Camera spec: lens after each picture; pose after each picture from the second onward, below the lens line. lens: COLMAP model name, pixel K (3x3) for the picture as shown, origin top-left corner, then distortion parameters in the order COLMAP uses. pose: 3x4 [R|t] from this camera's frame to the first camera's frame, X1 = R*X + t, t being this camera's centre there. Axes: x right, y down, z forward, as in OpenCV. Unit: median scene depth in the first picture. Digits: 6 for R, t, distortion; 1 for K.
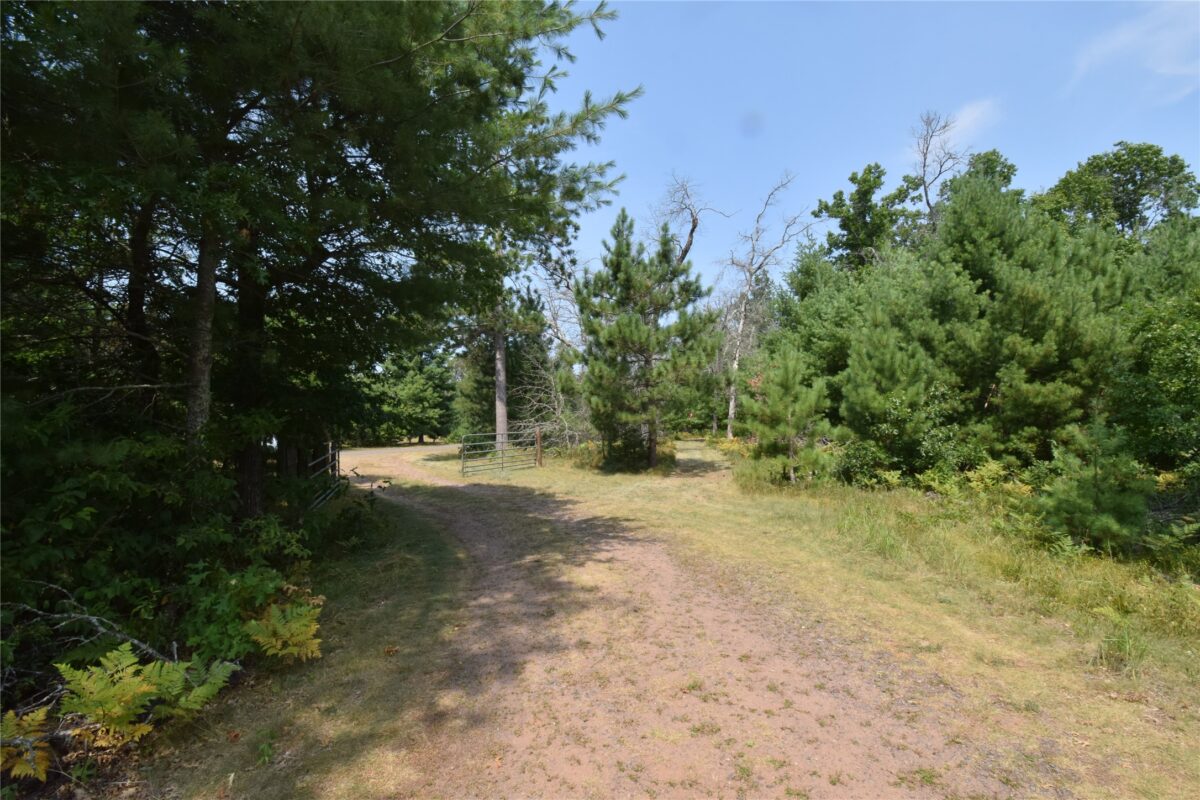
lens RADIAL K [[518.0, 0, 602.4], [0, 518.0, 397.0], [0, 0, 1]] dist [-0.000426, -0.000010]
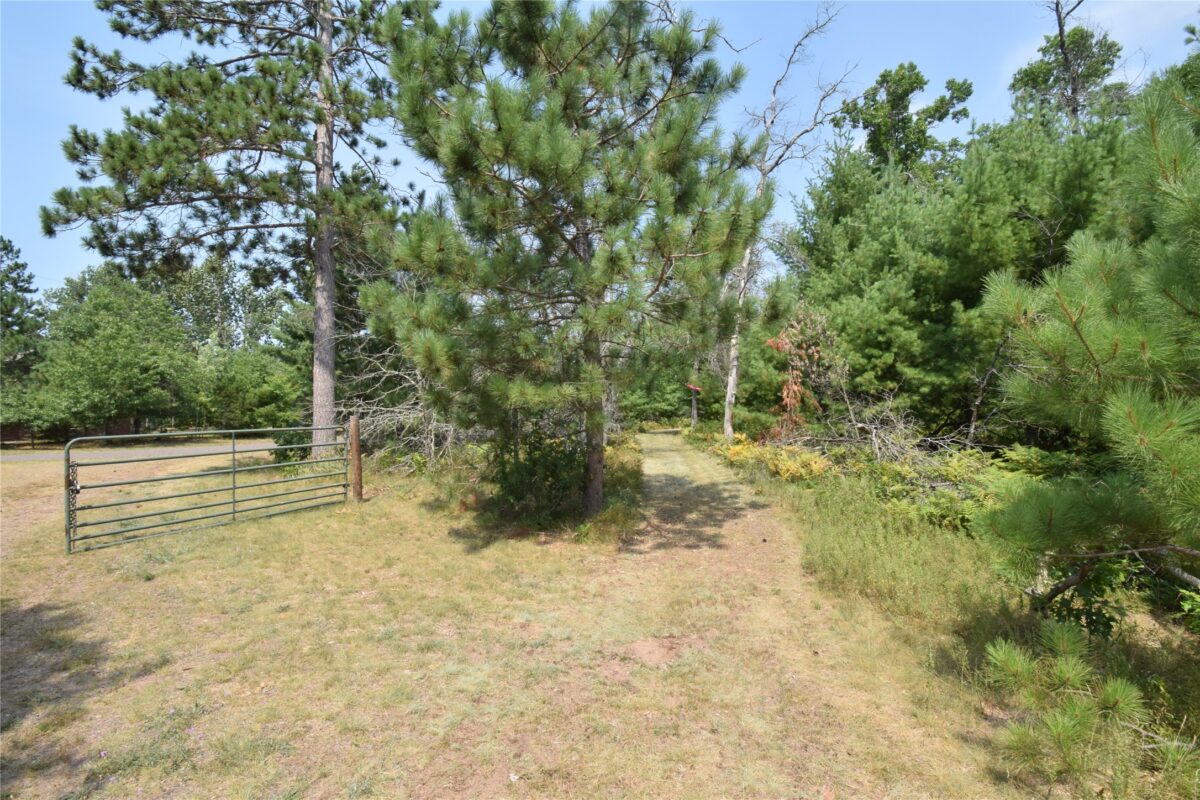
lens RADIAL K [[518.0, 0, 598.5], [0, 518.0, 402.0], [0, 0, 1]] dist [-0.000426, -0.000010]
pose [[0.997641, 0.007969, 0.068177, 0.047471], [-0.010493, 0.999270, 0.036737, 0.019387], [-0.067835, -0.037365, 0.996997, 0.389052]]
